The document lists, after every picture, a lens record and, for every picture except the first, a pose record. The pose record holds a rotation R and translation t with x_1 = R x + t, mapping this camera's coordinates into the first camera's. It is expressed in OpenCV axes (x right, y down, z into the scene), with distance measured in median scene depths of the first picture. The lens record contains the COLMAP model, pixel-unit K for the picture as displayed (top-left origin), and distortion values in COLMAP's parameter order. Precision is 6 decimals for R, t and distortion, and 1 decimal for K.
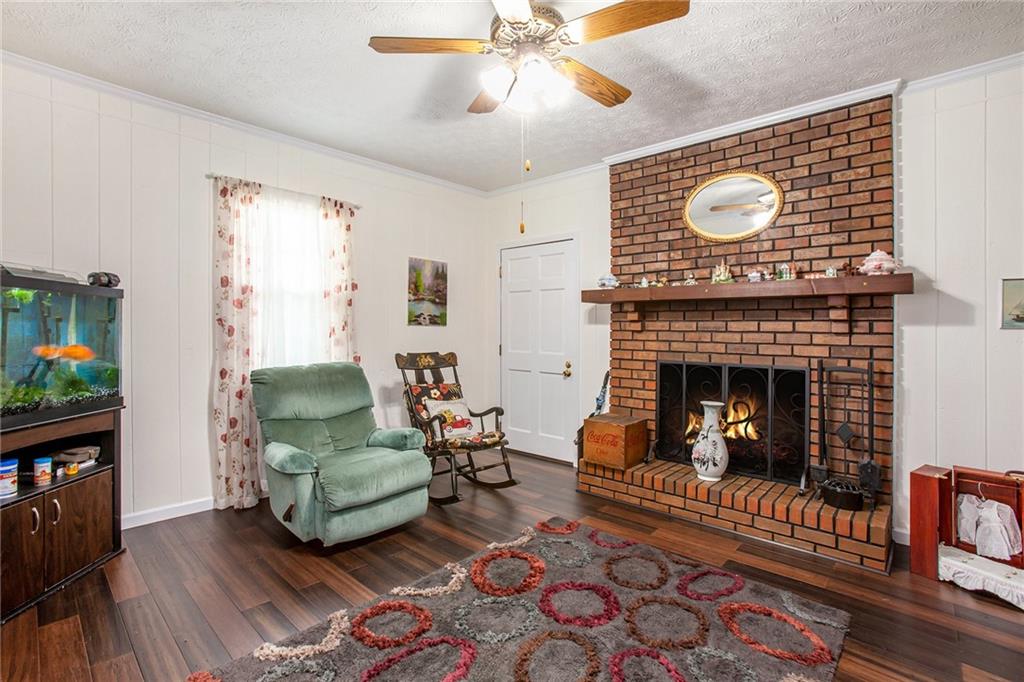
lens RADIAL K [[478.9, 0, 509.7], [0, 478.9, 338.9], [0, 0, 1]] dist [-0.068245, 0.012021]
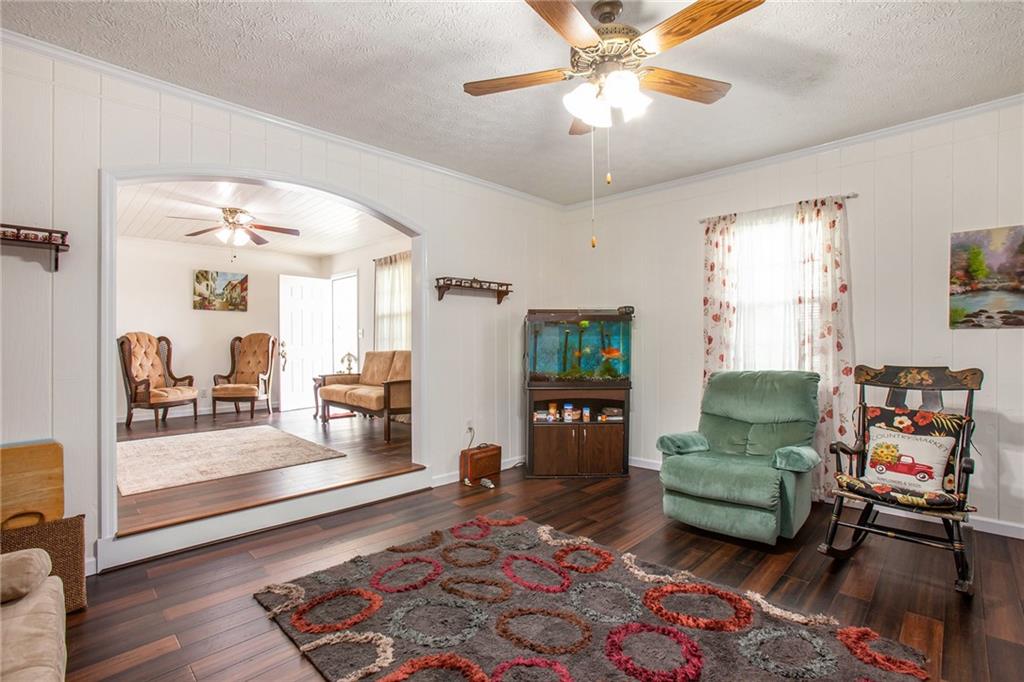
lens RADIAL K [[478.9, 0, 517.0], [0, 478.9, 340.4], [0, 0, 1]] dist [-0.068245, 0.012021]
pose [[-0.031065, -0.009263, -0.999474, 0.602152], [-0.004351, 0.999949, -0.009133, -0.002354], [0.999508, 0.004065, -0.031104, 0.457239]]
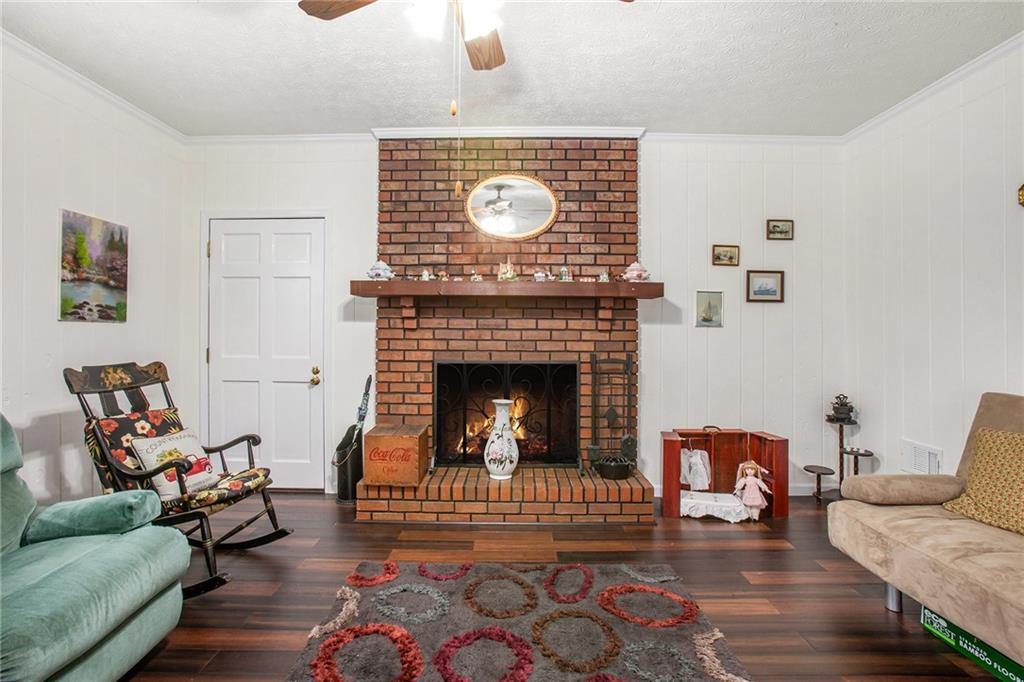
lens RADIAL K [[478.9, 0, 543.8], [0, 478.9, 335.0], [0, 0, 1]] dist [-0.068245, 0.012021]
pose [[0.727198, -0.010579, 0.686346, -0.195192], [0.013352, 0.999910, 0.001265, -0.003301], [-0.686298, 0.008245, 0.727274, 0.197305]]
